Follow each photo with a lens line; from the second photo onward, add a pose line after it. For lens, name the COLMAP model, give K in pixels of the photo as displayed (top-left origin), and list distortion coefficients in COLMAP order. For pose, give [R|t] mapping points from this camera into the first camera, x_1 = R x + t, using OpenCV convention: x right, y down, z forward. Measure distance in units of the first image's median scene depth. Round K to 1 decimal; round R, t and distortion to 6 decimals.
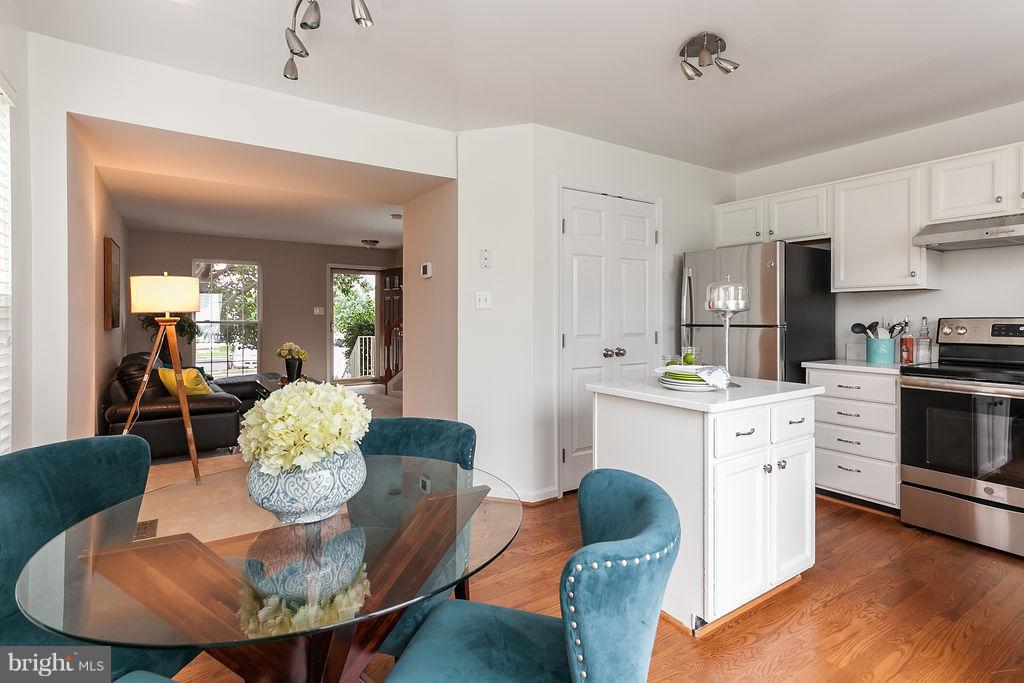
lens RADIAL K [[523.4, 0, 514.1], [0, 523.4, 315.4], [0, 0, 1]] dist [0.000345, 0.000094]
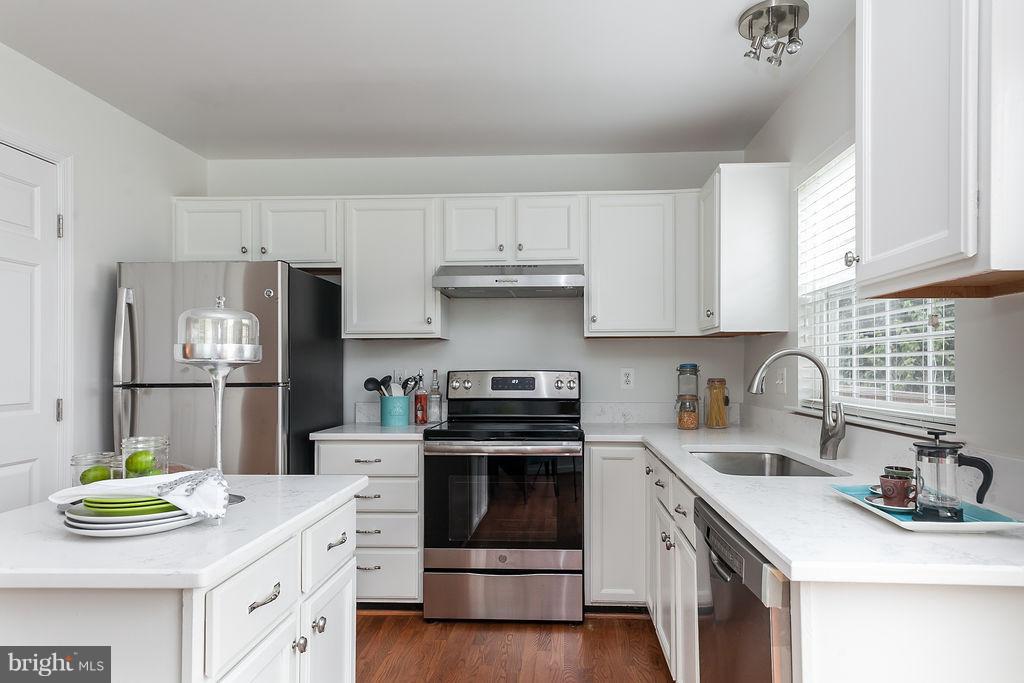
lens RADIAL K [[599.6, 0, 532.3], [0, 599.6, 363.6], [0, 0, 1]] dist [0.025717, 0.000574]
pose [[0.605019, 0.003141, 0.796205, 0.076260], [-0.000360, 0.999993, -0.003671, -0.004290], [-0.796211, 0.001934, 0.605016, 0.263762]]
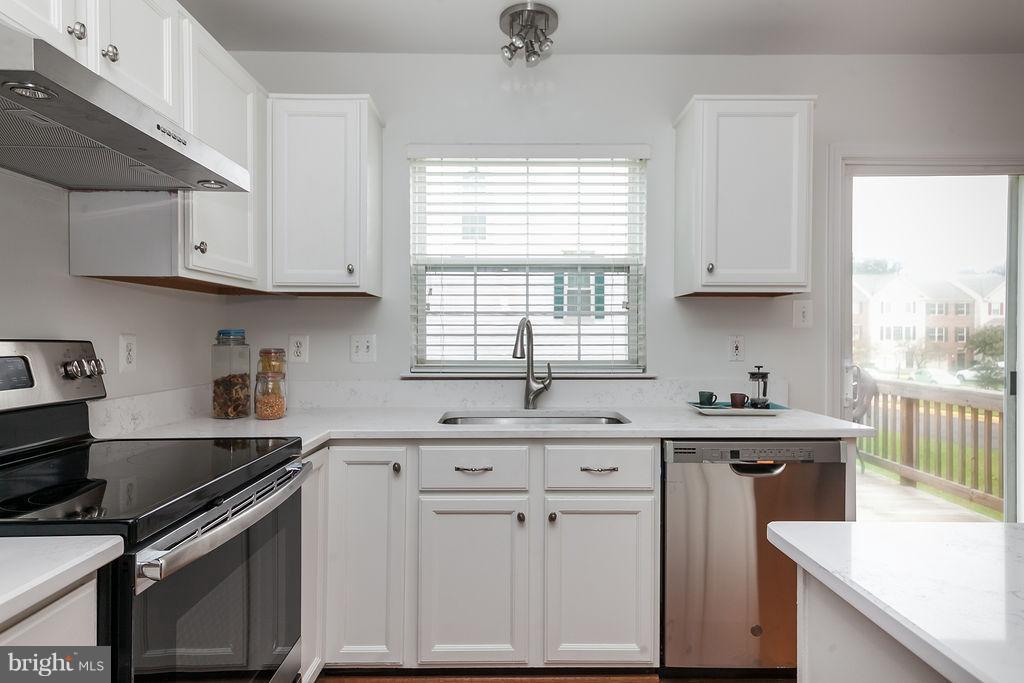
lens RADIAL K [[599.3, 0, 513.0], [0, 599.3, 344.4], [0, 0, 1]] dist [0.023258, 0.000678]
pose [[-0.830310, -0.010594, 0.557201, 0.360988], [-0.001784, 0.999865, 0.016350, -0.002469], [-0.557298, 0.012582, -0.830217, 1.066676]]
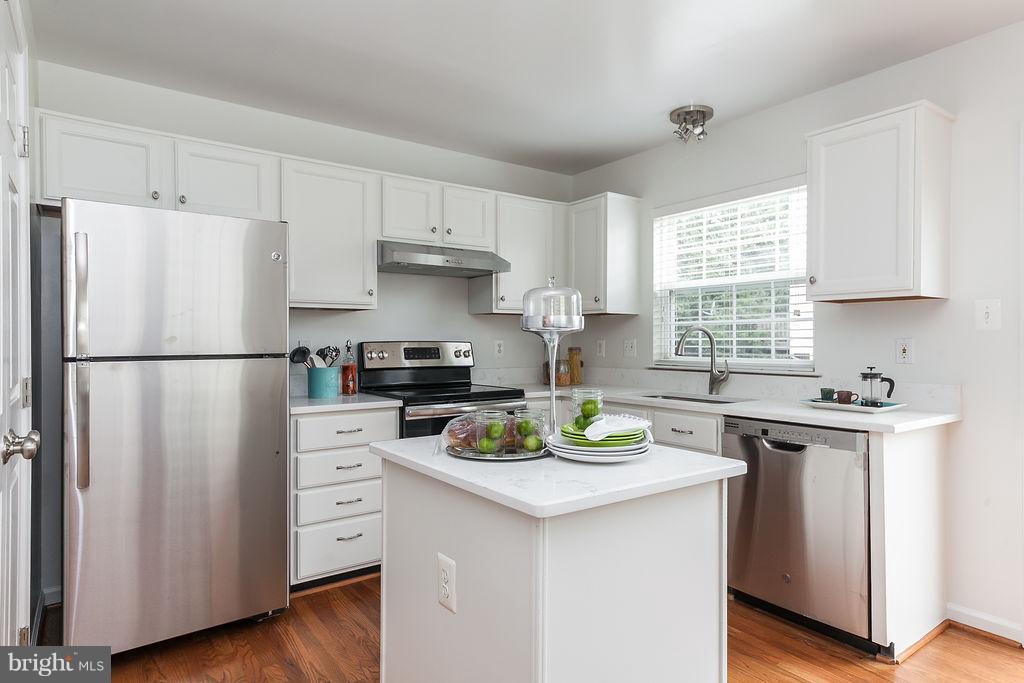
lens RADIAL K [[599.3, 0, 513.0], [0, 599.3, 344.4], [0, 0, 1]] dist [0.023258, 0.000678]
pose [[-0.020377, -0.005307, 0.999778, -0.255052], [-0.002005, 0.999984, 0.005268, 0.003166], [-0.999790, -0.001898, -0.020388, 0.771347]]
